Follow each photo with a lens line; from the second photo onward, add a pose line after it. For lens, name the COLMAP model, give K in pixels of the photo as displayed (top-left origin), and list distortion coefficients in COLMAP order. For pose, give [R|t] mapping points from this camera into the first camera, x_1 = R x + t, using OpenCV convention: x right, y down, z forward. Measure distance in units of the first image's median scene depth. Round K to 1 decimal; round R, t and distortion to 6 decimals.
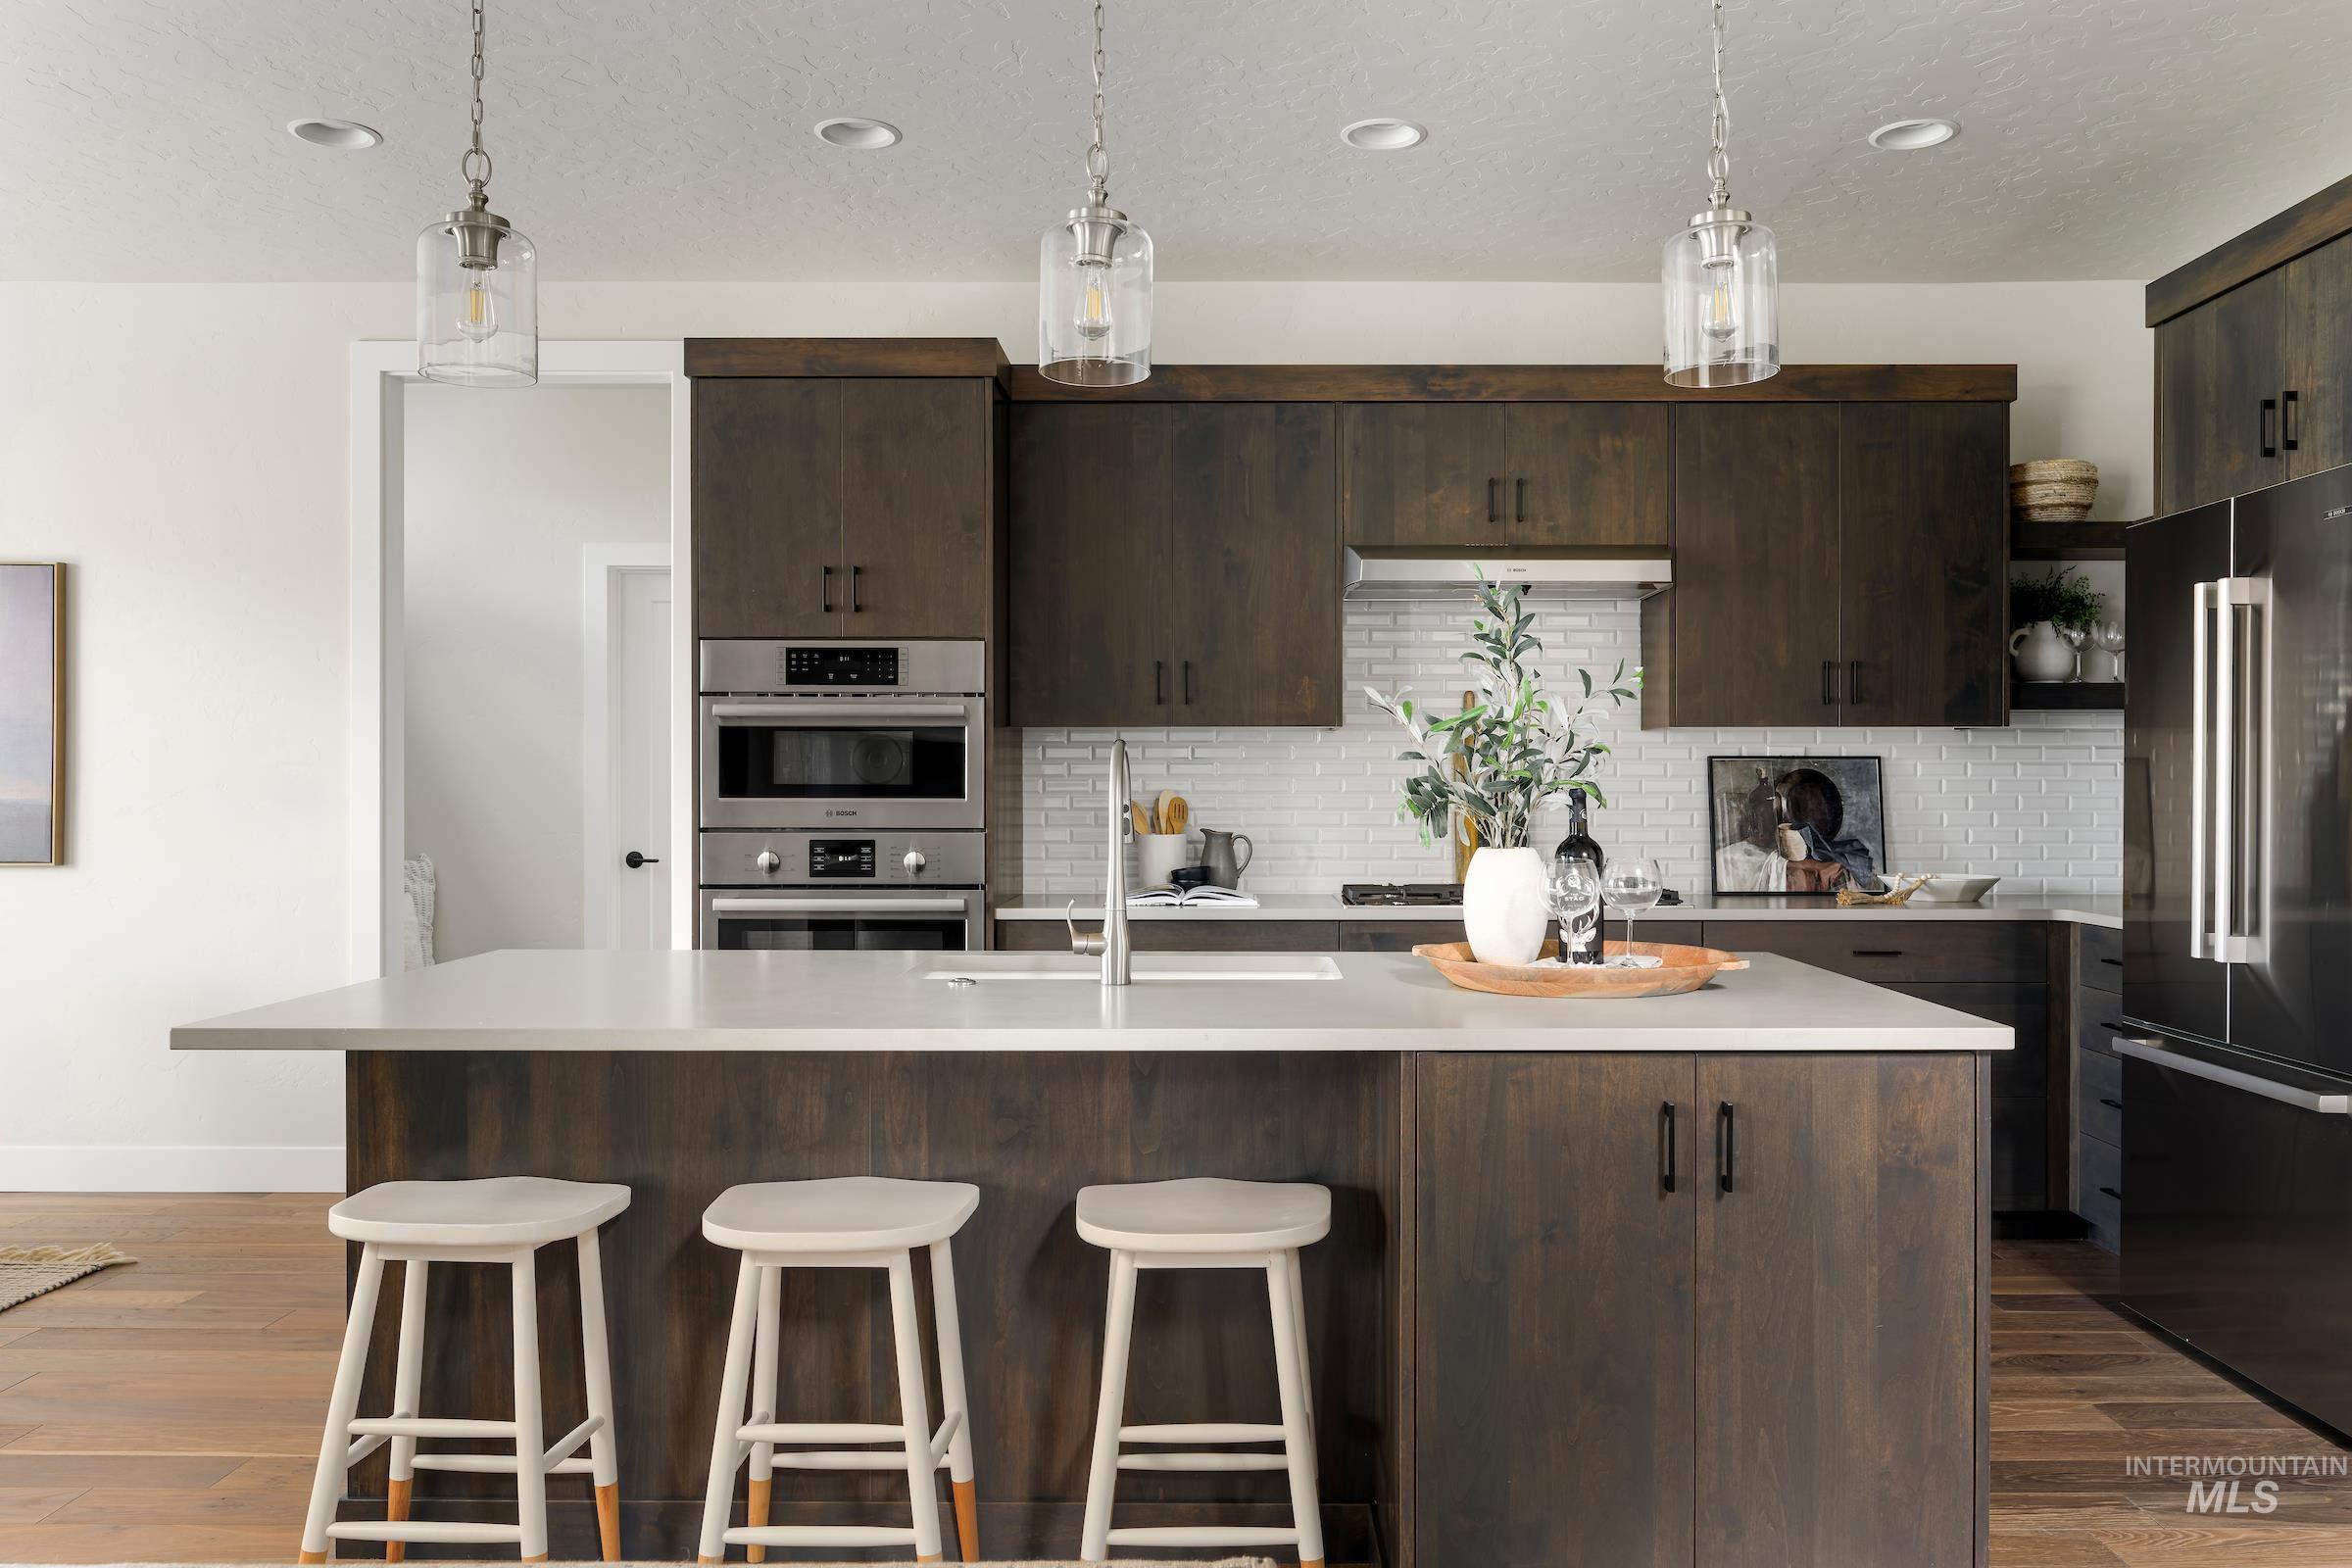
lens RADIAL K [[1366.6, 0, 1170.1], [0, 1366.6, 784.5], [0, 0, 1]] dist [-0.001619, -0.003906]
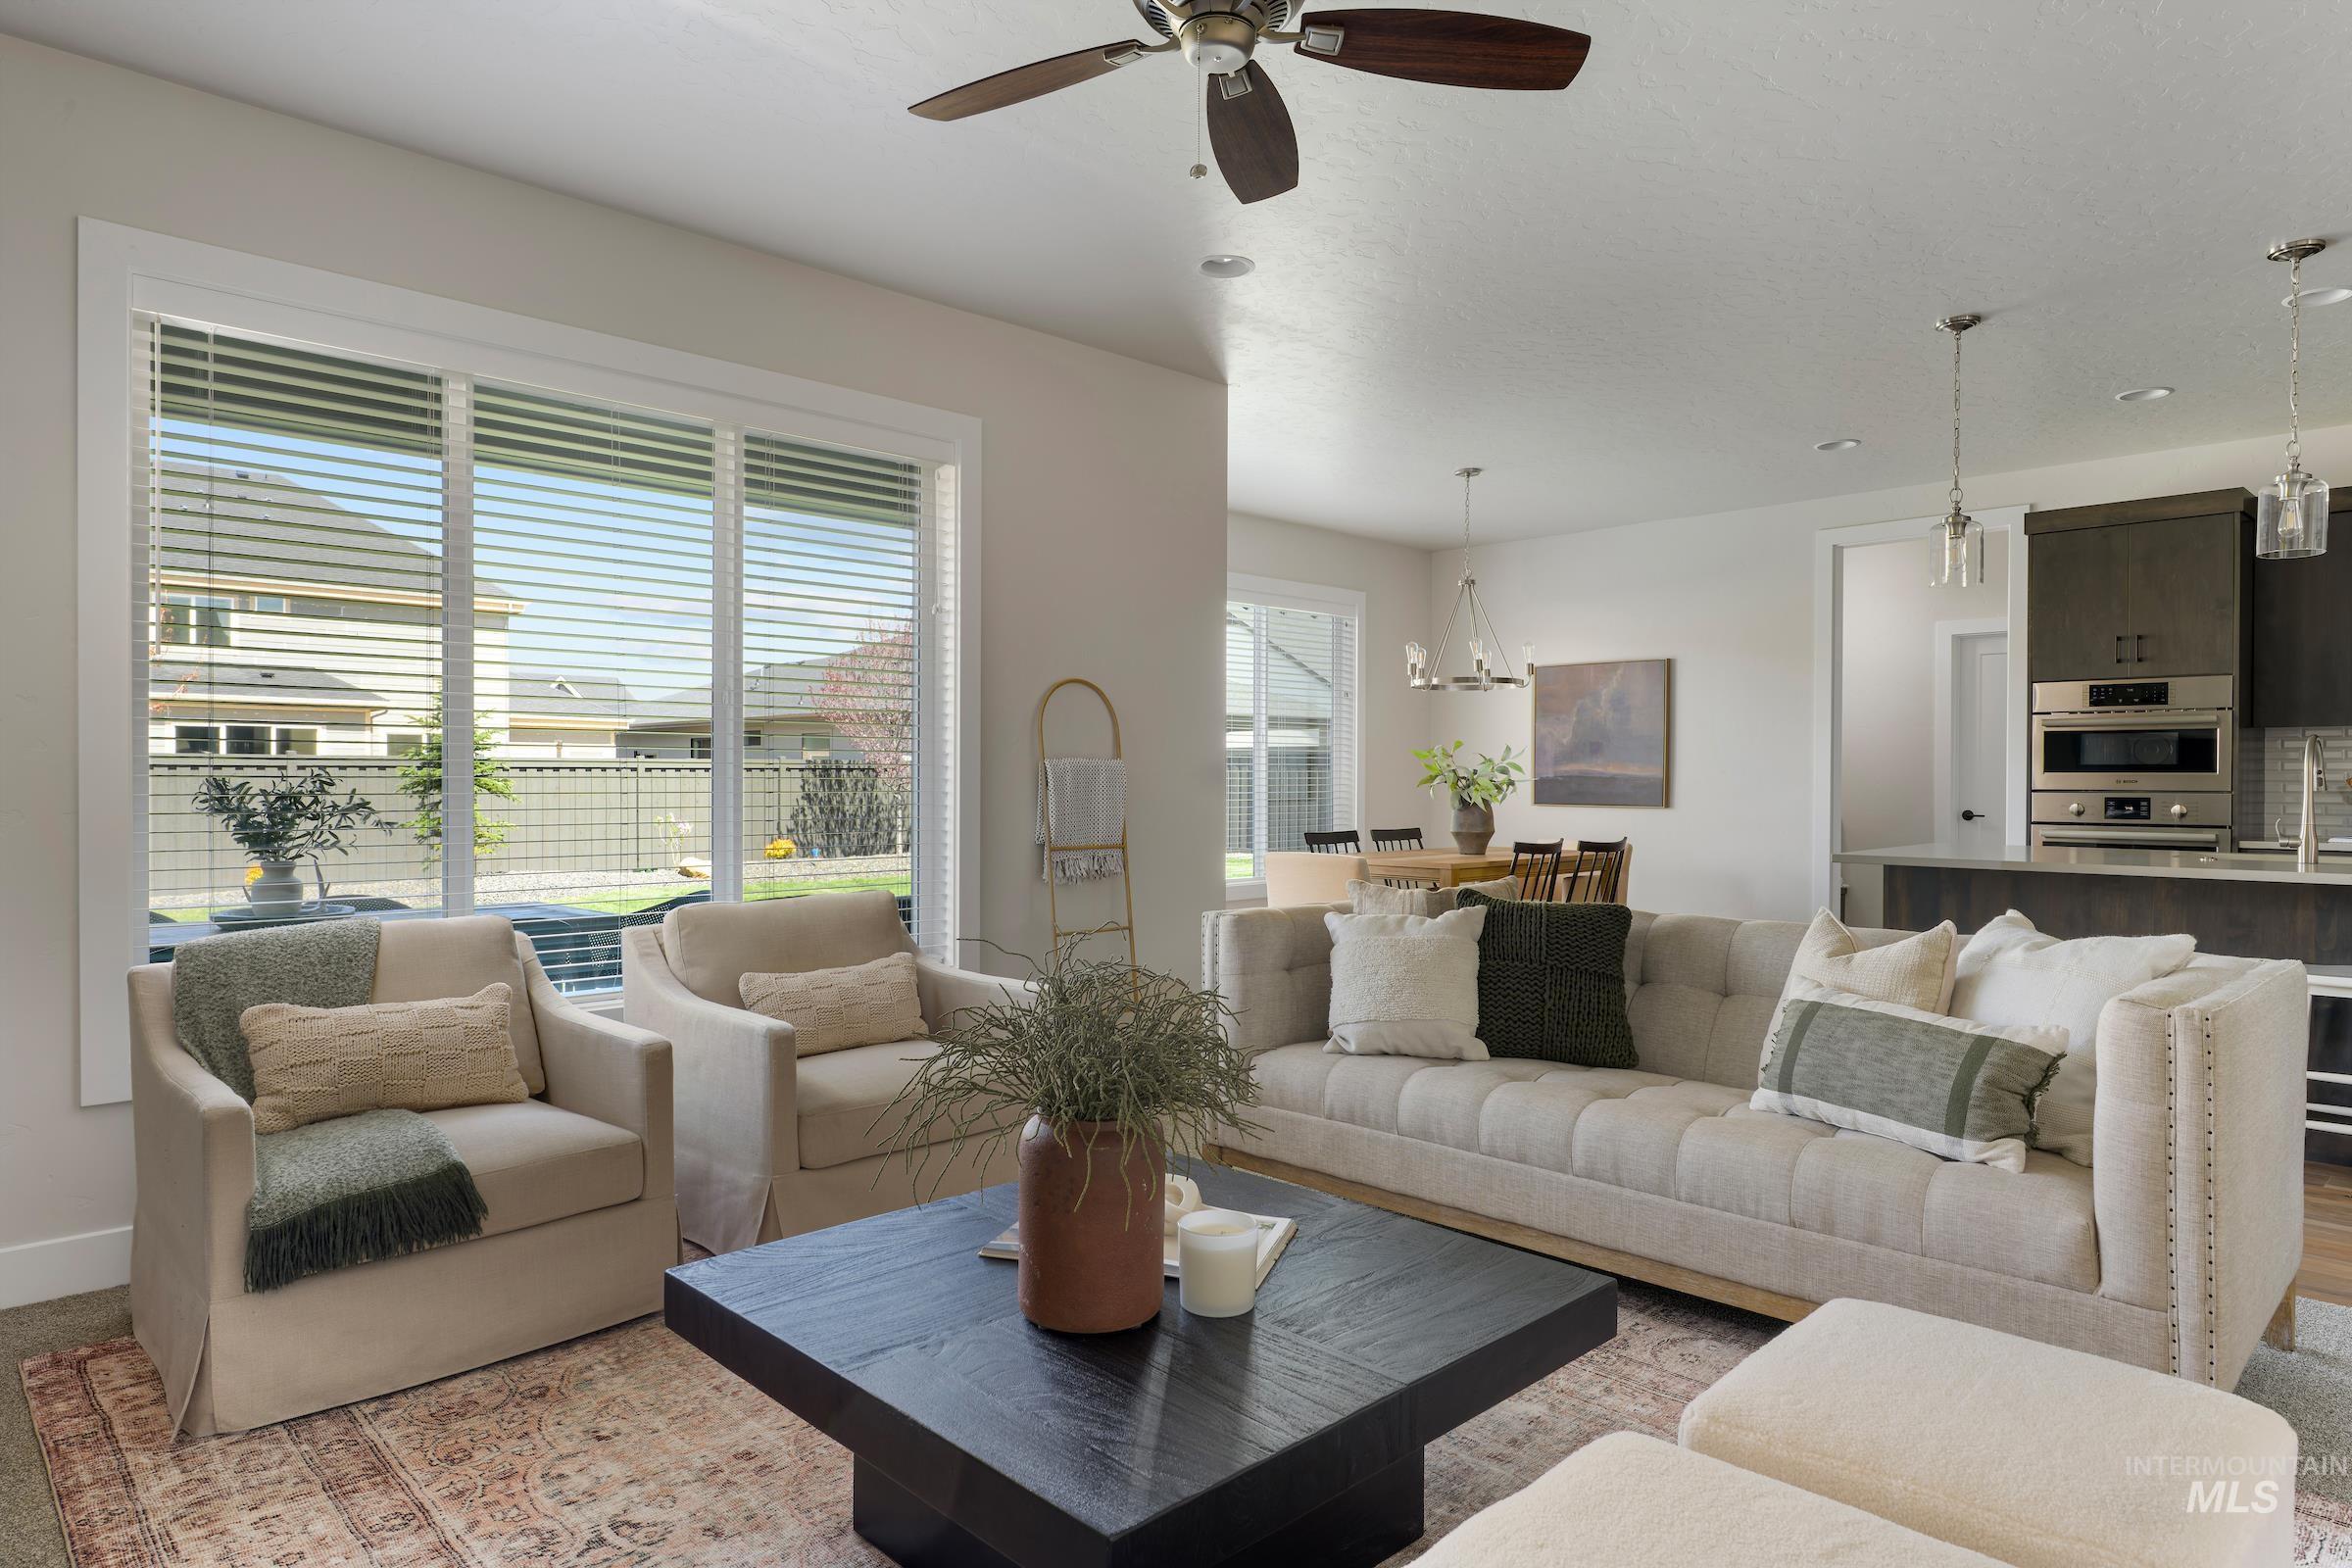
lens RADIAL K [[1366.6, 0, 1181.2], [0, 1366.6, 791.8], [0, 0, 1]] dist [-0.001619, -0.003906]
pose [[0.687923, 0.008155, -0.725738, 0.179770], [-0.006529, 0.999966, 0.005048, 0.032673], [0.725754, 0.001265, 0.687953, -1.009547]]
